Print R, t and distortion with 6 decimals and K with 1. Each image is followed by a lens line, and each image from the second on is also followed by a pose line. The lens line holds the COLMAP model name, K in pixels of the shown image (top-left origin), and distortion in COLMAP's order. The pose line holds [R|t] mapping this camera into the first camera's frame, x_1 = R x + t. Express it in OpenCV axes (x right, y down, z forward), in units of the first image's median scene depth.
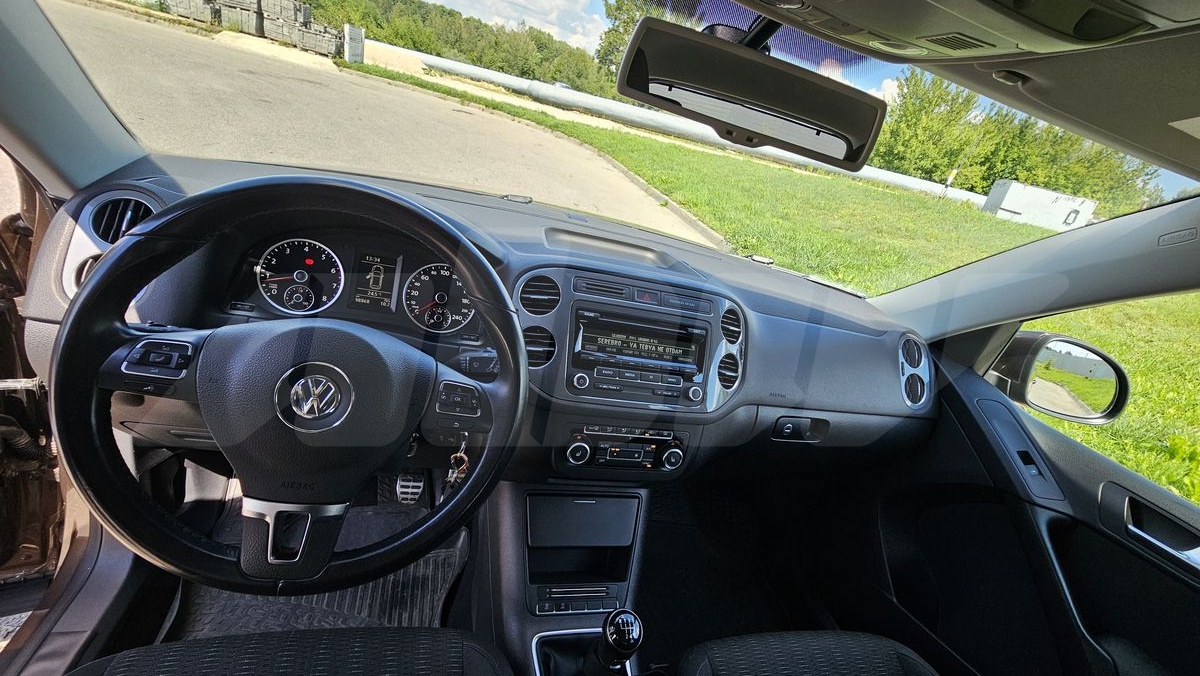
lens RADIAL K [[496.2, 0, 602.3], [0, 496.2, 340.1], [0, 0, 1]] dist [-0.003662, -0.000425]
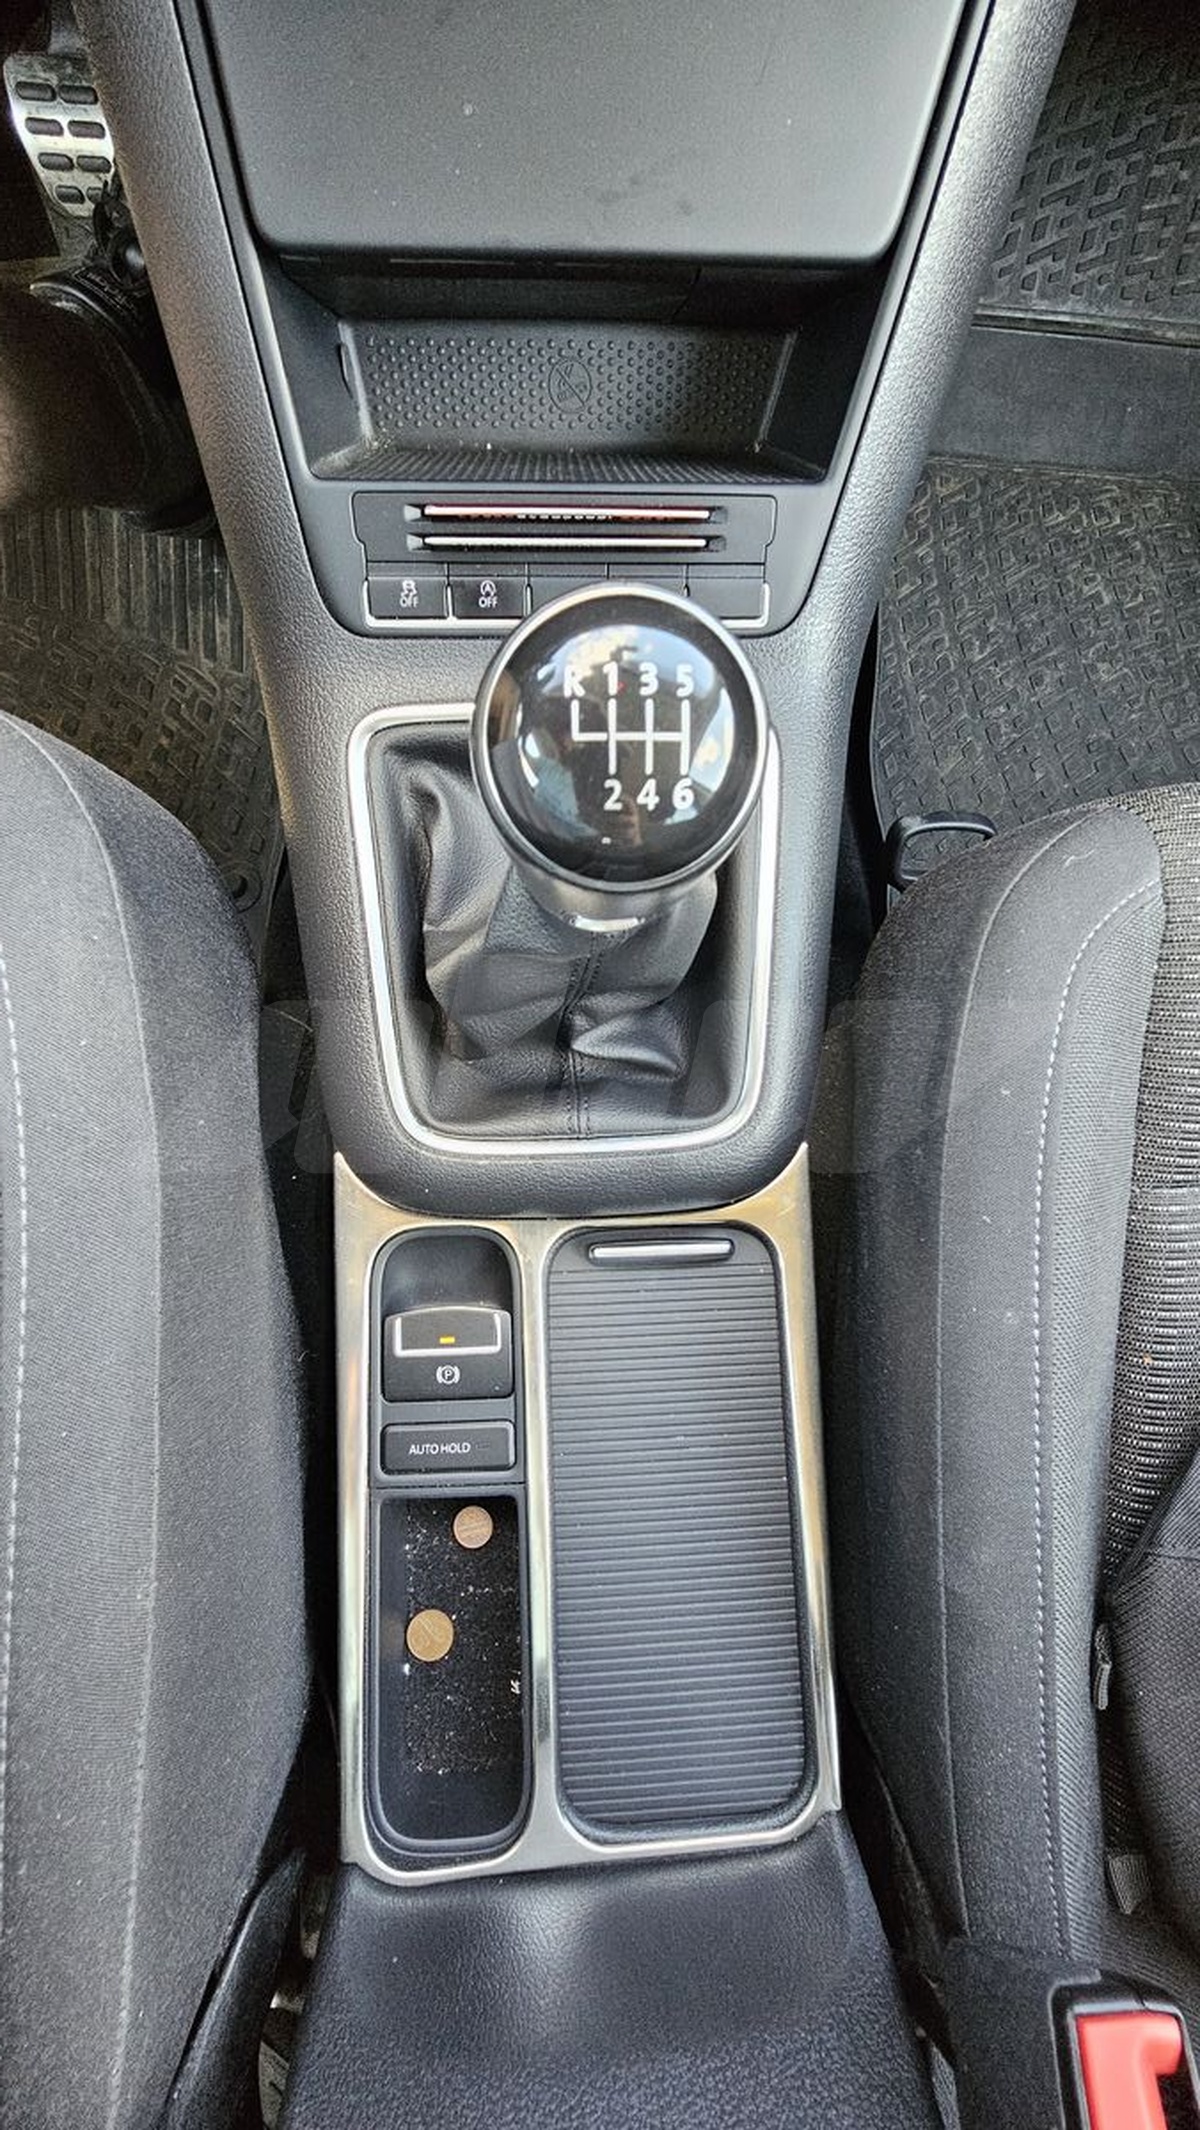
lens RADIAL K [[880.8, 0, 610.6], [0, 880.8, 1066.8], [0, 0, 1]] dist [-0.003662, -0.000425]
pose [[0.959116, 0.158857, -0.234222, 0.099450], [0.096541, 0.594319, 0.798414, 0.400279], [0.266037, -0.788384, 0.554685, 0.715669]]
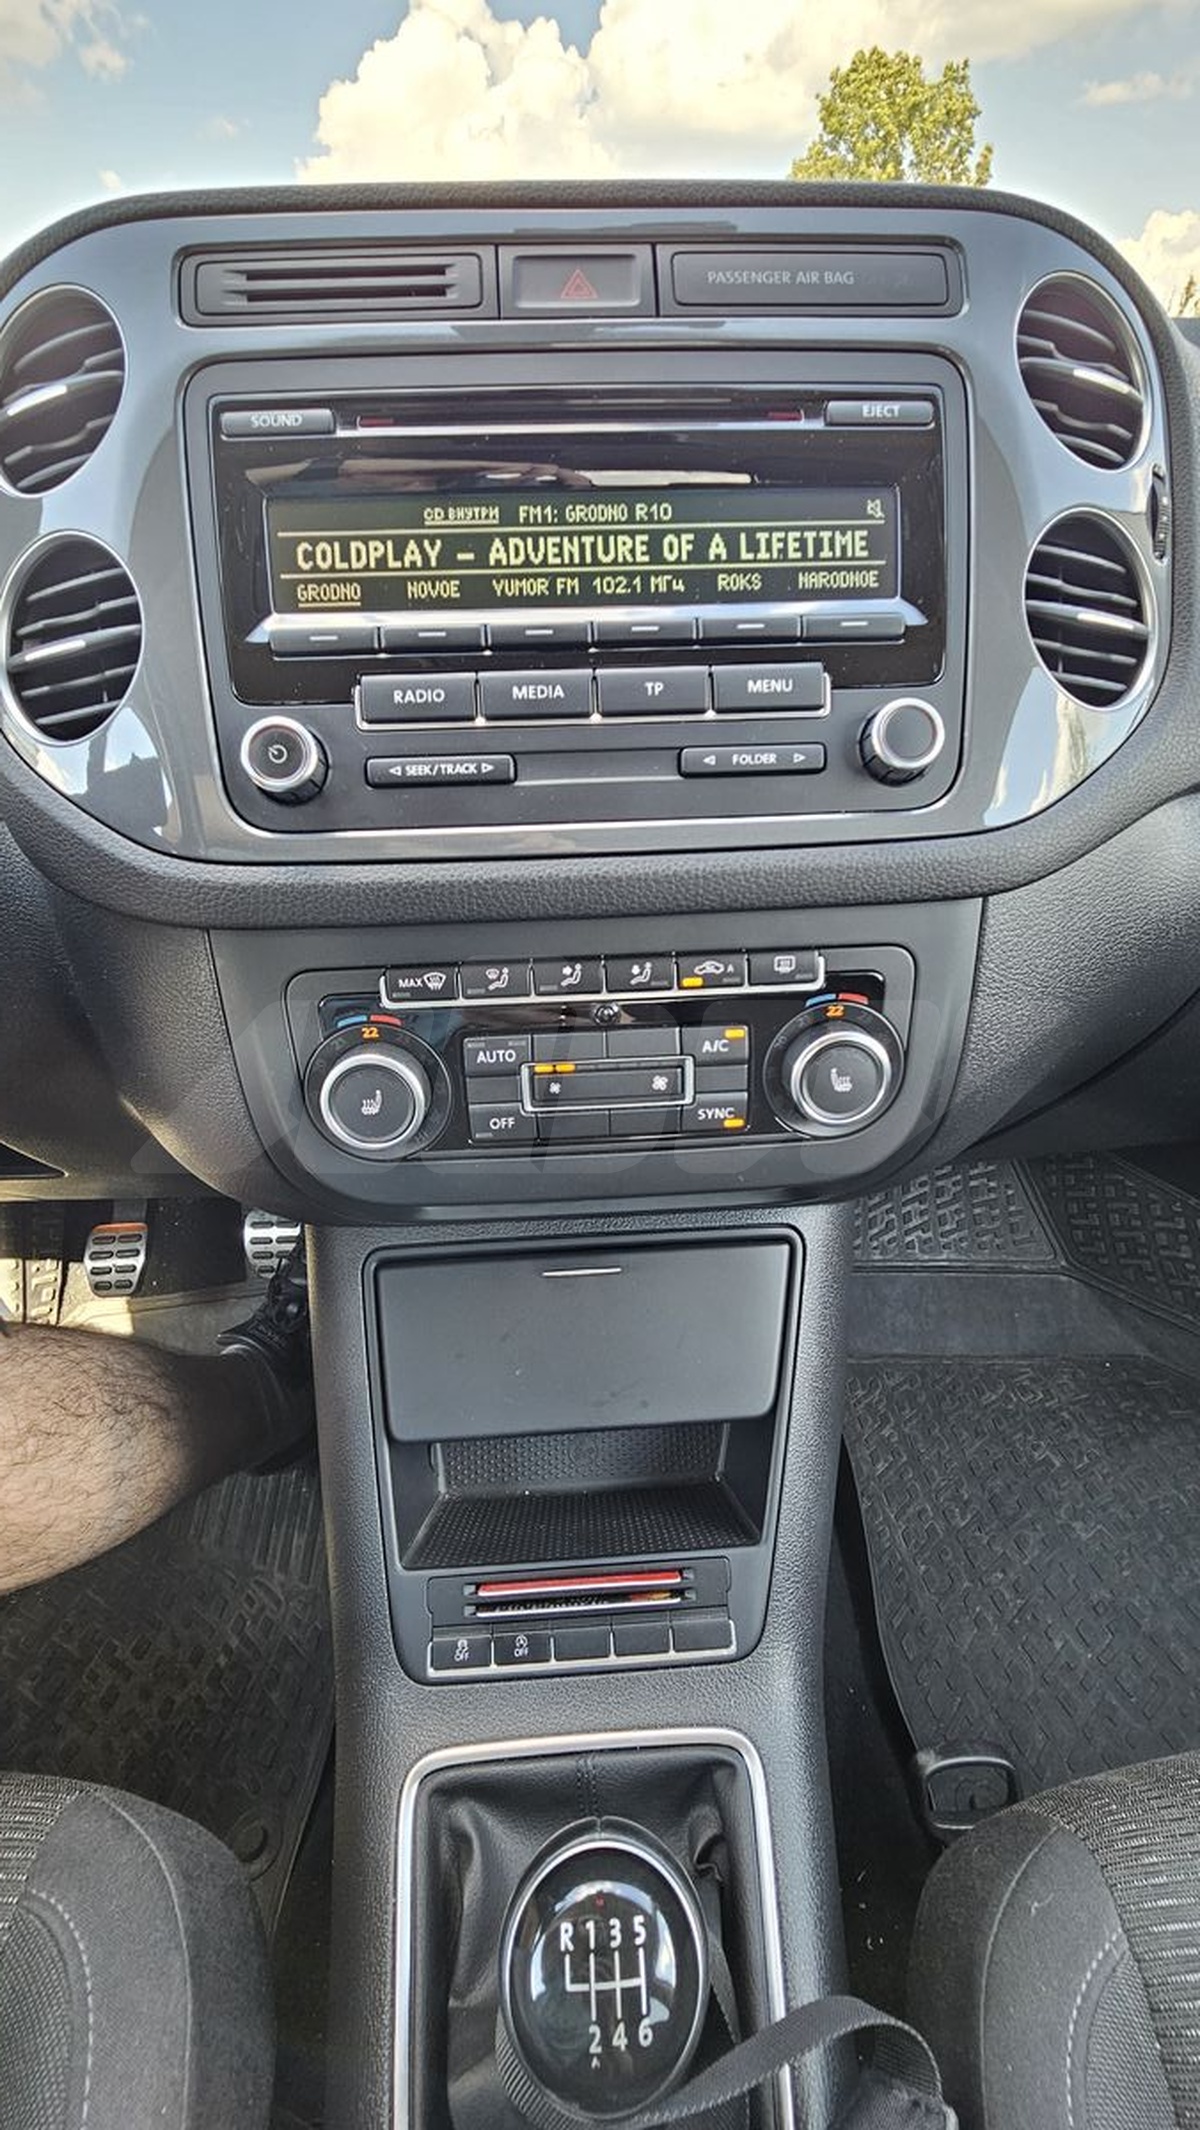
lens RADIAL K [[880.8, 0, 609.7], [0, 880.8, 1059.0], [0, 0, 1]] dist [-0.003662, -0.000425]
pose [[0.947286, -0.128673, -0.293416, 0.171325], [0.168409, 0.979062, 0.114350, 0.182619], [0.272559, -0.157735, 0.949121, 0.658483]]
